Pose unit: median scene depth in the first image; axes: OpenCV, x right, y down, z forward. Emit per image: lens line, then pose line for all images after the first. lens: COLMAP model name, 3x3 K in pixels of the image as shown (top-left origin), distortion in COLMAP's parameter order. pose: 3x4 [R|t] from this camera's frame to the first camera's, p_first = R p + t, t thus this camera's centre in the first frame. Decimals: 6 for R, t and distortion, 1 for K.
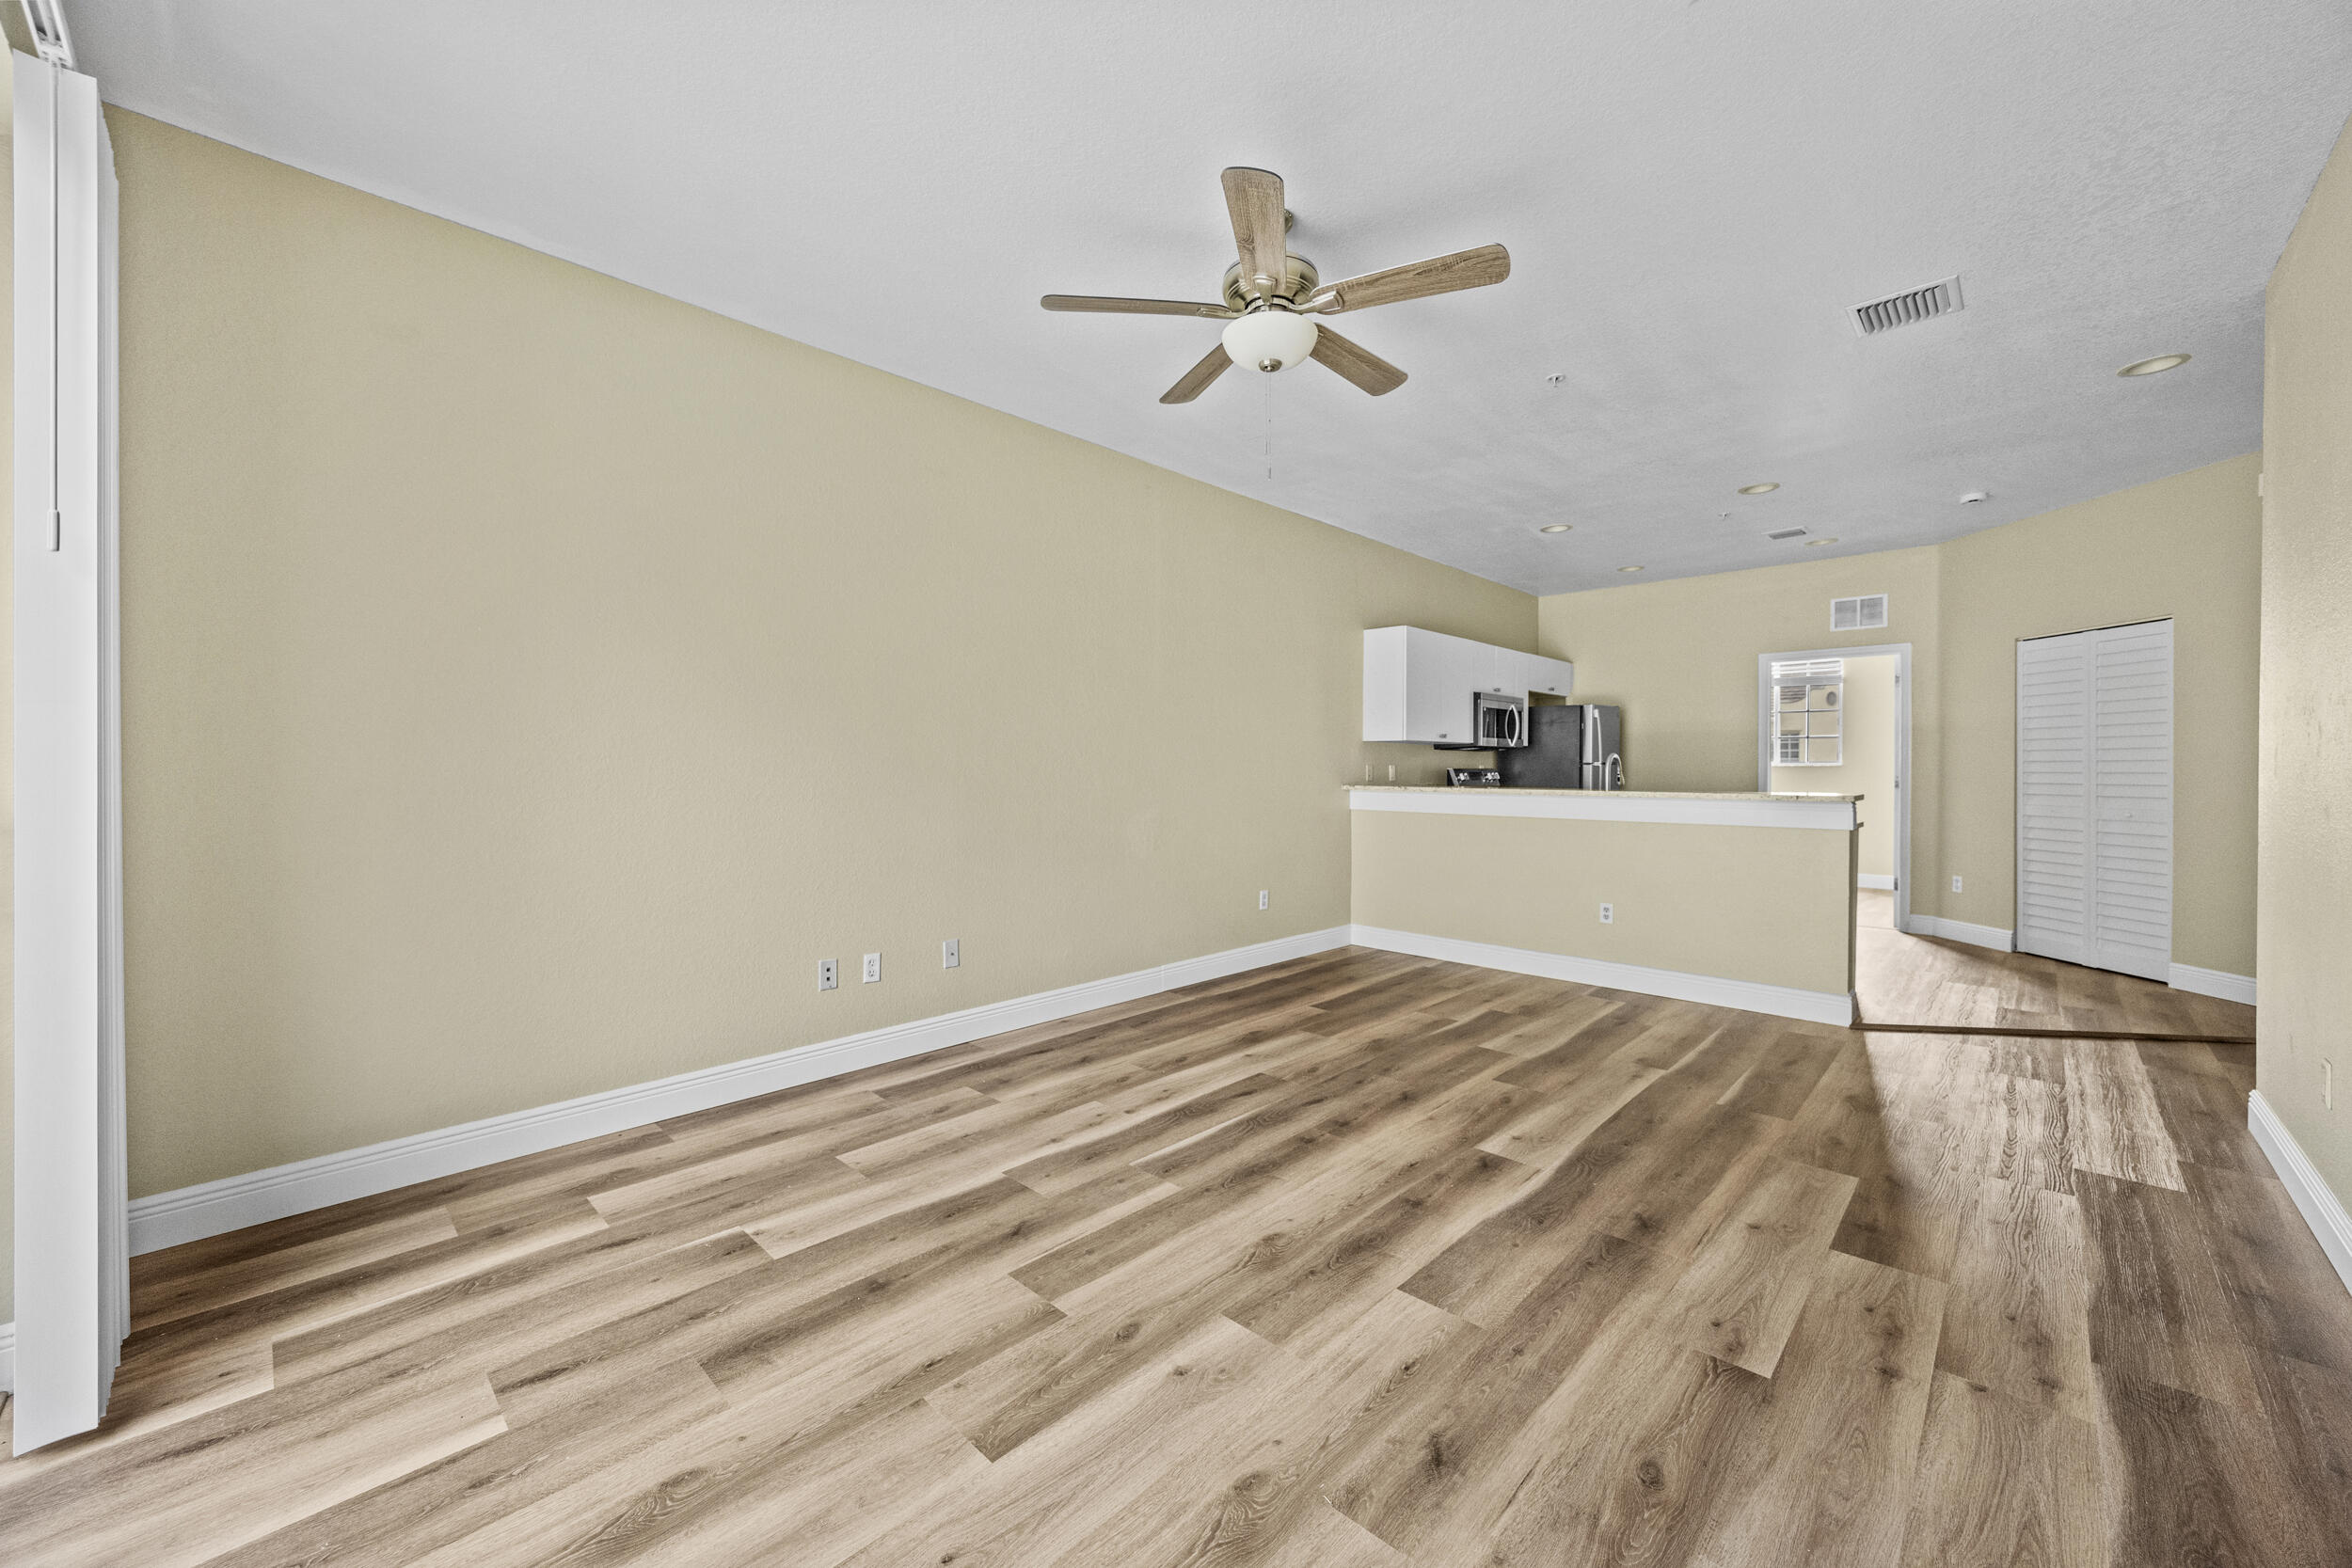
lens RADIAL K [[891.4, 0, 1179.9], [0, 891.4, 779.5], [0, 0, 1]] dist [-0.001848, -0.000052]
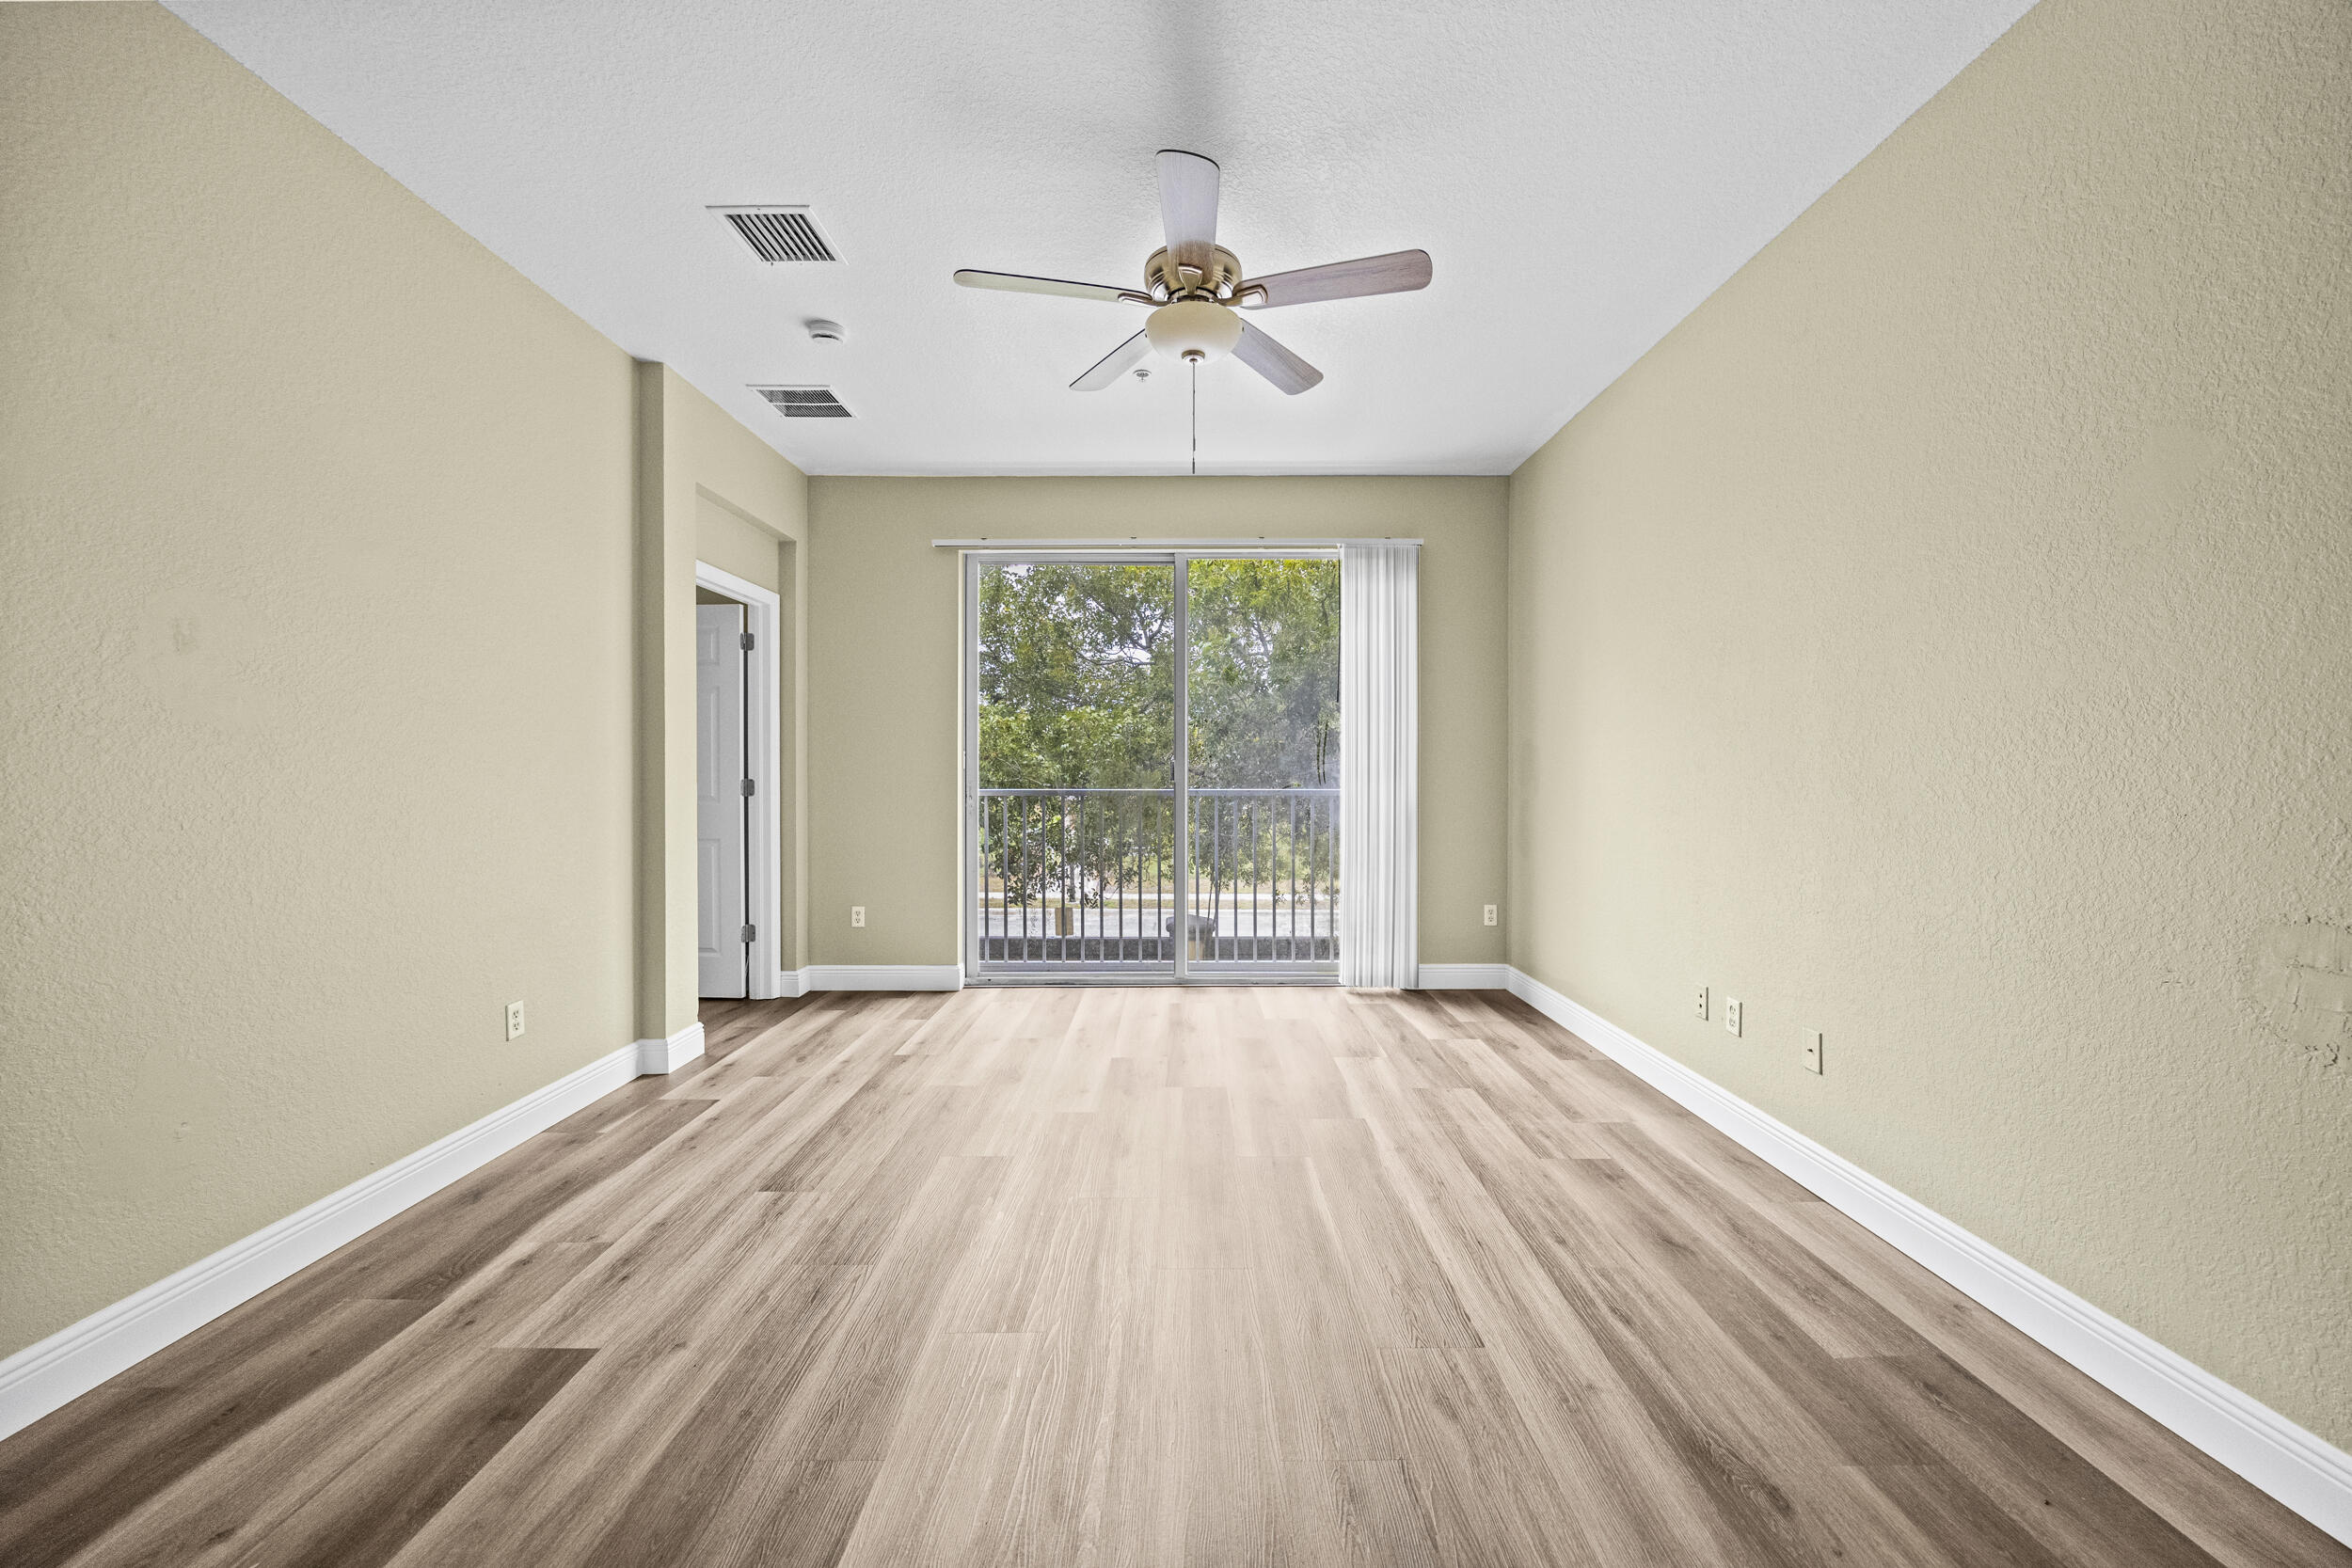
lens RADIAL K [[899.5, 0, 1181.5], [0, 899.5, 772.6], [0, 0, 1]] dist [-0.000989, 0.000314]
pose [[-0.720419, 0.001978, -0.693536, 0.693629], [-0.006445, 0.999934, 0.009547, -0.015488], [0.693509, 0.011348, -0.720358, 1.487487]]
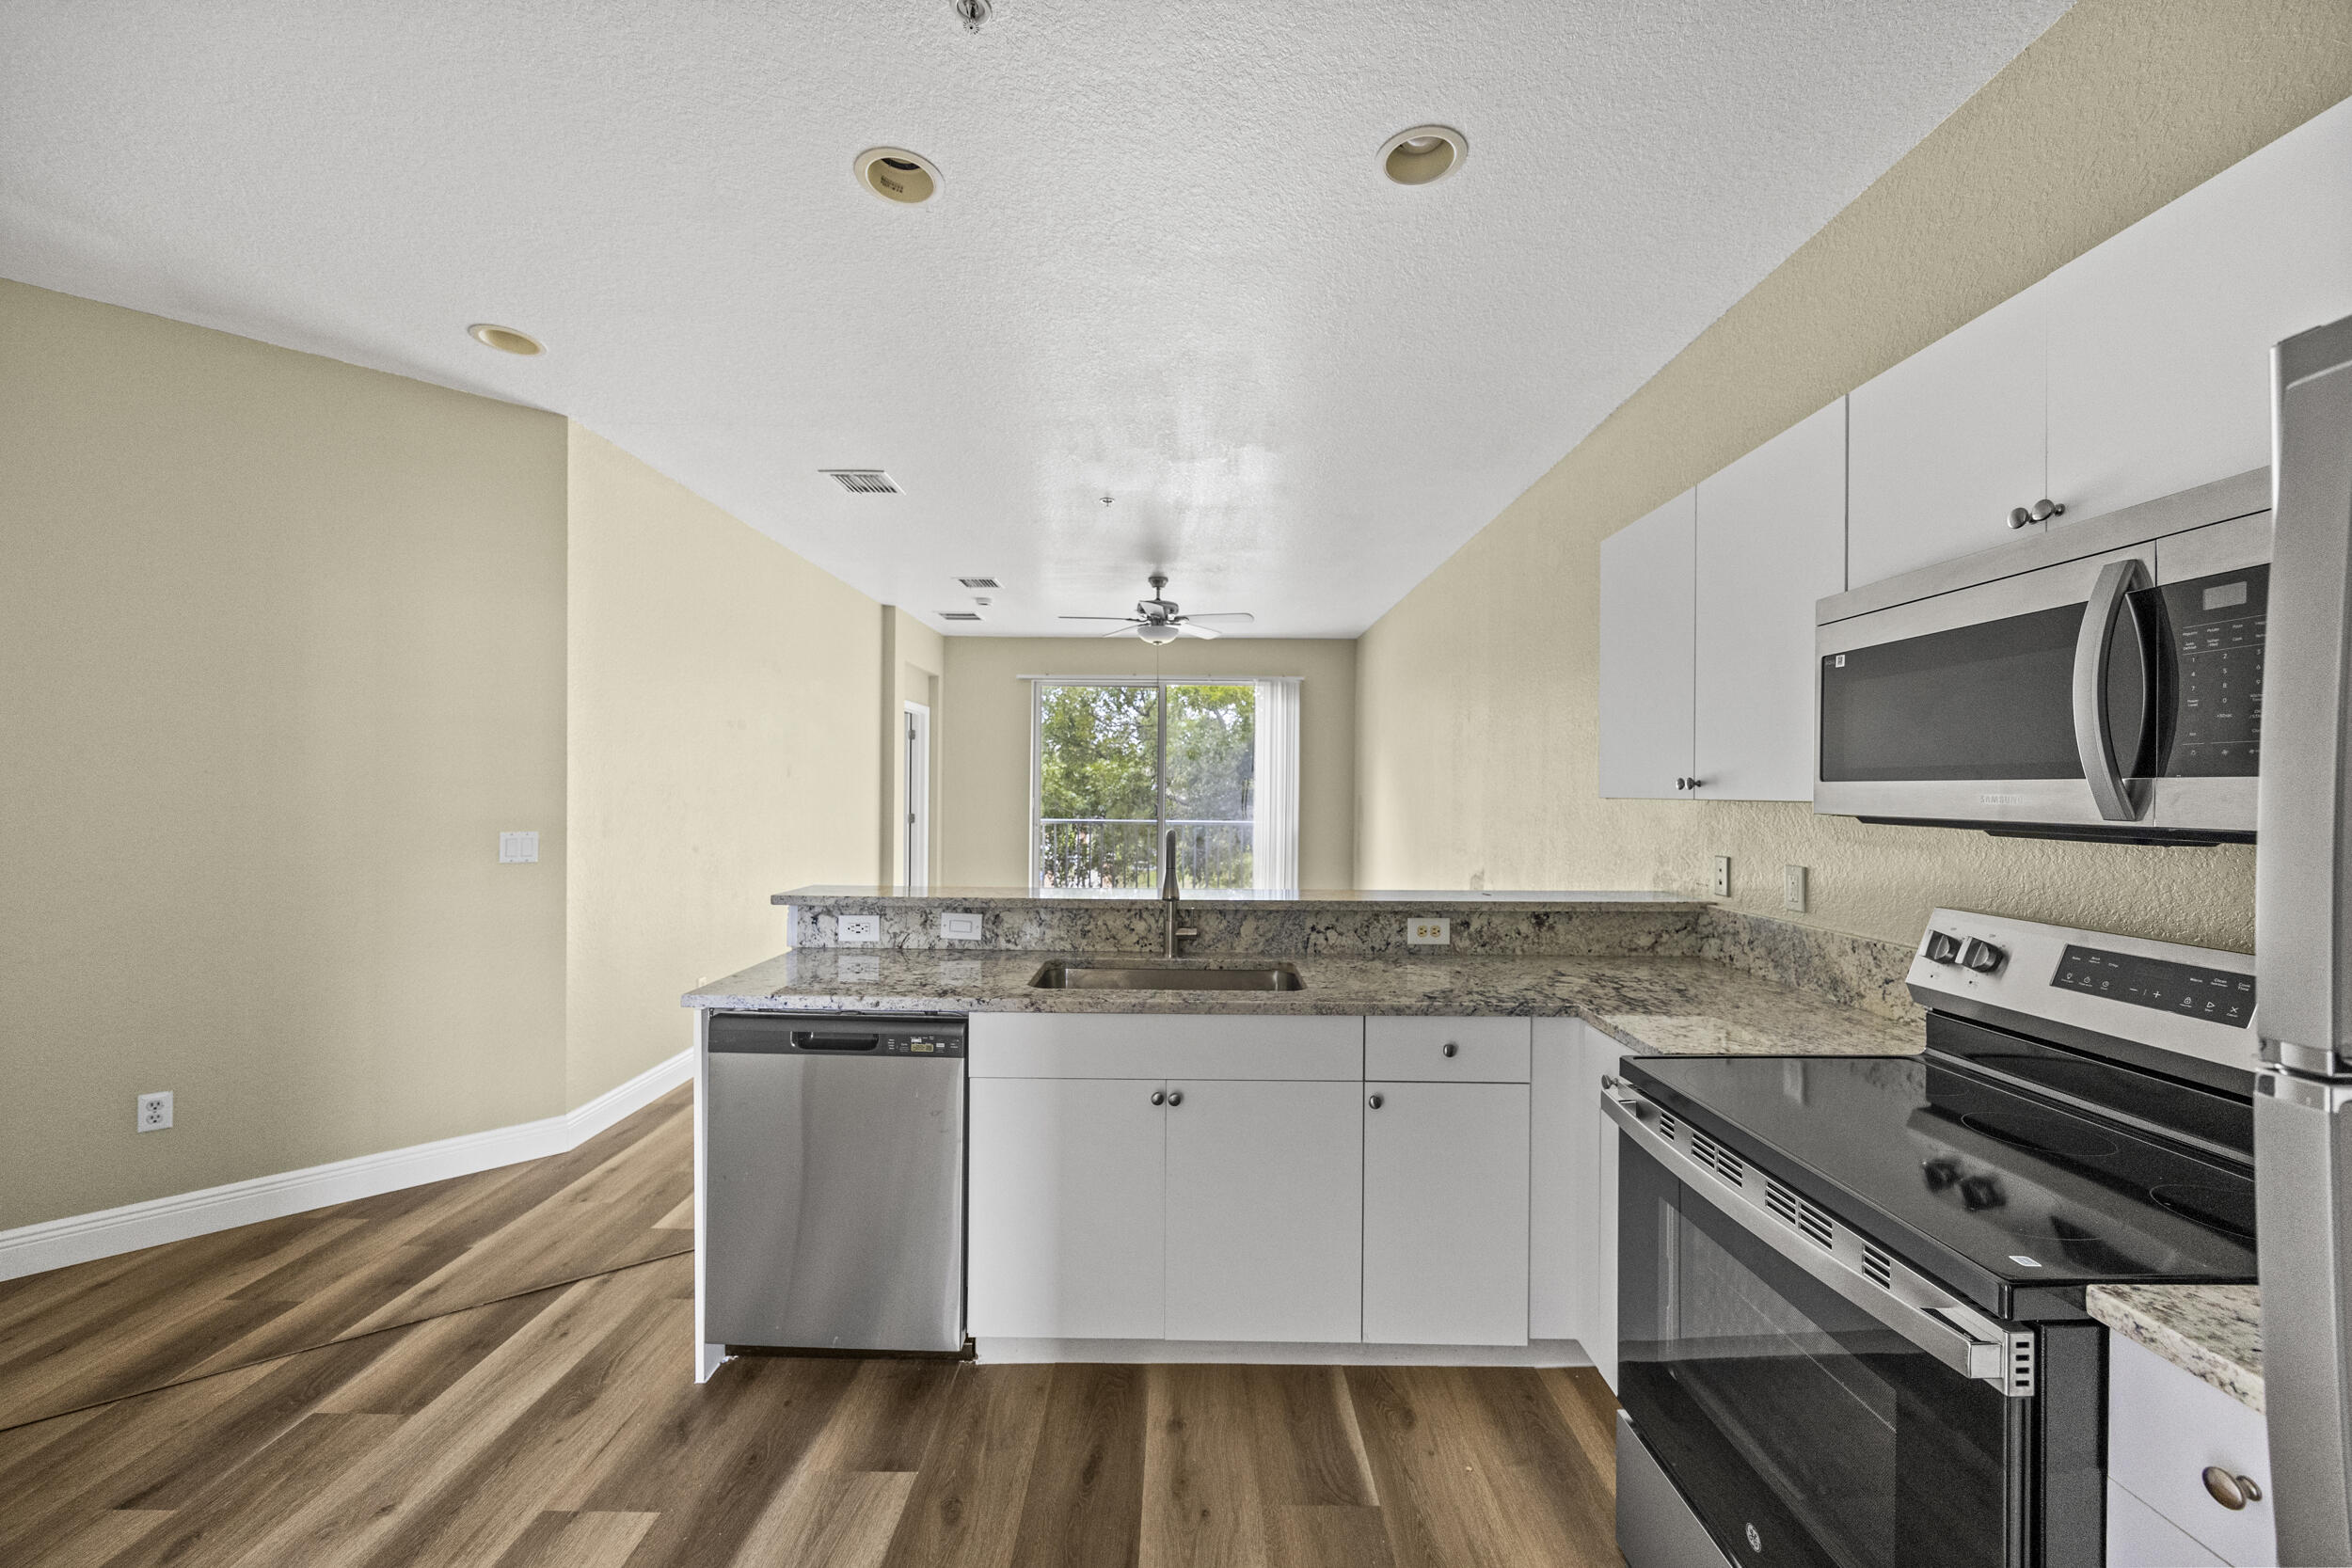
lens RADIAL K [[899.5, 0, 1181.5], [0, 899.5, 772.6], [0, 0, 1]] dist [-0.000989, 0.000314]
pose [[-0.726232, -0.014781, -0.687291, 1.432285], [-0.013647, 0.999882, -0.007083, -0.102771], [0.687314, 0.004235, -0.726348, 2.372941]]
